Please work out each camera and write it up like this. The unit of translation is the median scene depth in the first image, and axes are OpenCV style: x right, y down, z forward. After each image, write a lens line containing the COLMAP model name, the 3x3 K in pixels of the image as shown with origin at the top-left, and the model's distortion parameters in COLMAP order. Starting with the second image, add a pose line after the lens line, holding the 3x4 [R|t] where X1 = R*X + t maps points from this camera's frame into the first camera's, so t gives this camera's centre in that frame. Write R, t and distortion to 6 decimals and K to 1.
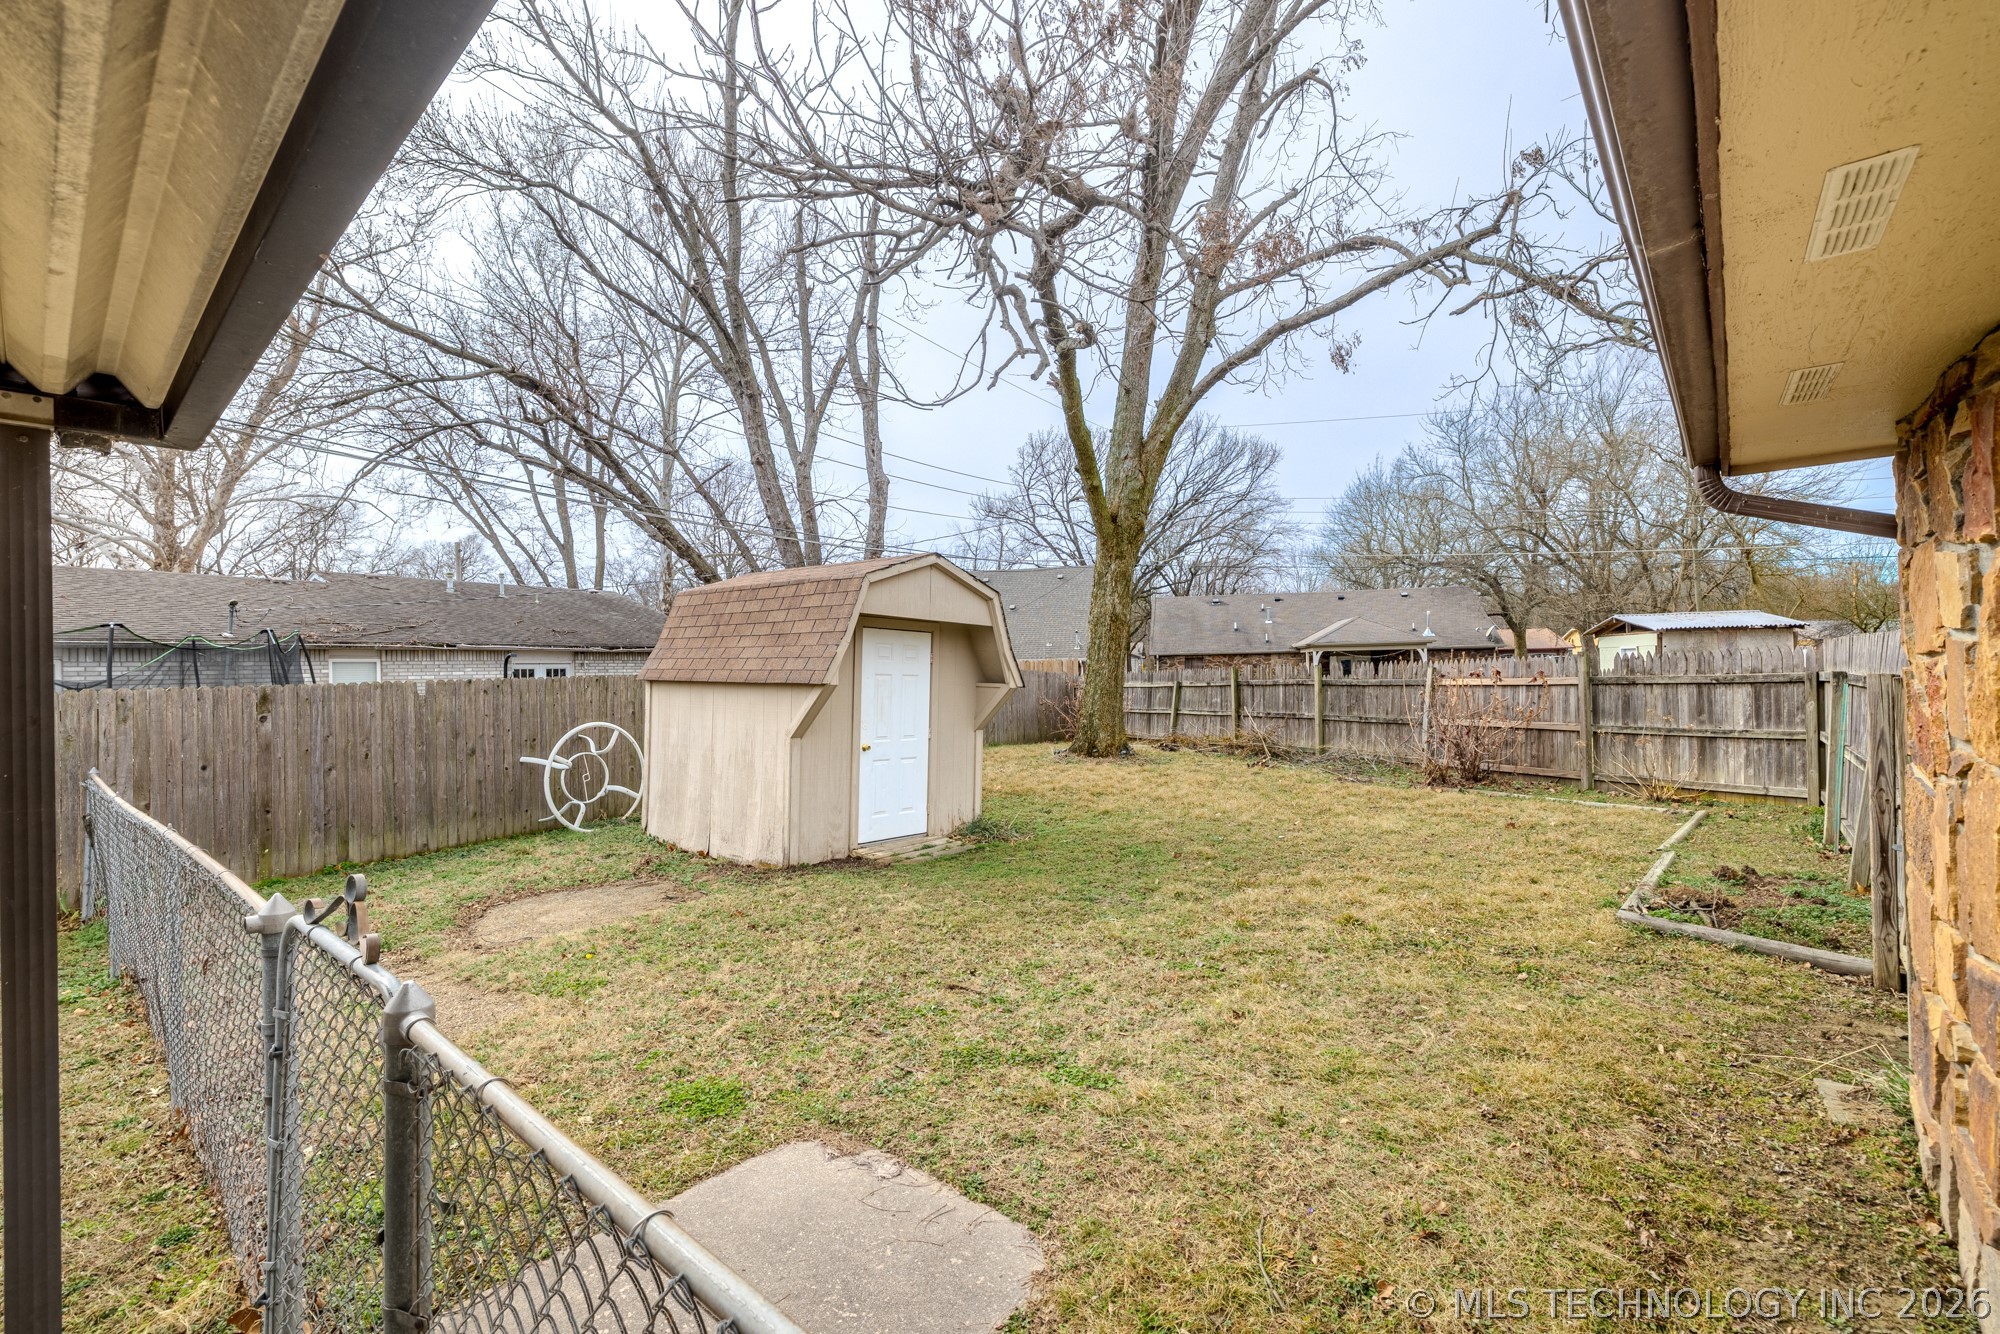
lens RADIAL K [[831.7, 0, 1014.1], [0, 831.7, 666.3], [0, 0, 1]] dist [0.001122, 0.000200]
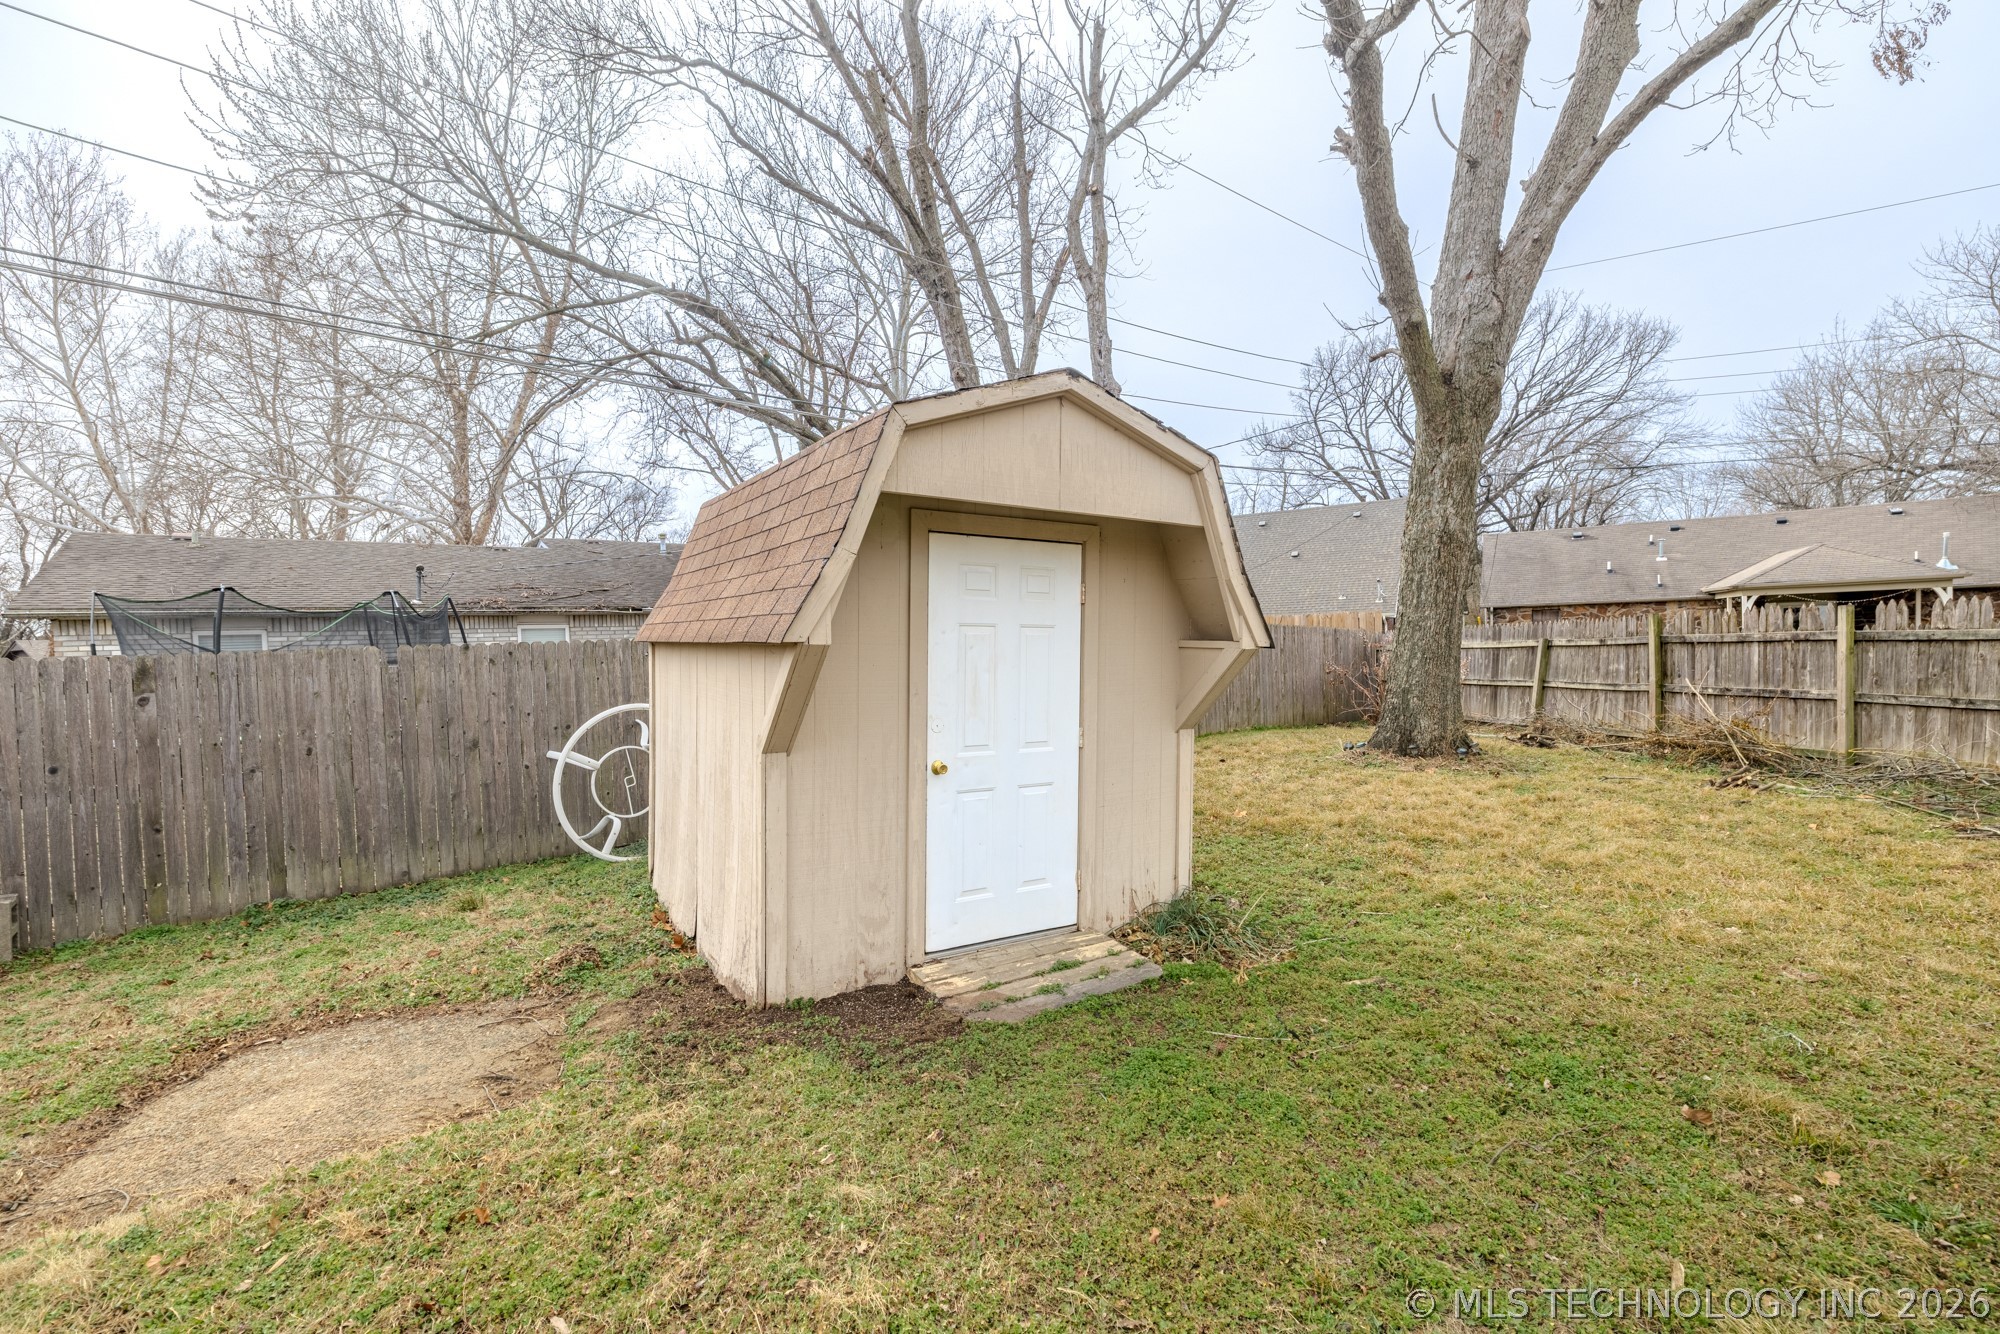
lens RADIAL K [[831.7, 0, 1014.1], [0, 831.7, 666.3], [0, 0, 1]] dist [0.001122, 0.000200]
pose [[0.943912, -0.001809, -0.330191, 0.018088], [0.016099, 0.999048, 0.040548, 0.007868], [0.329803, -0.043589, 0.943043, 0.278785]]
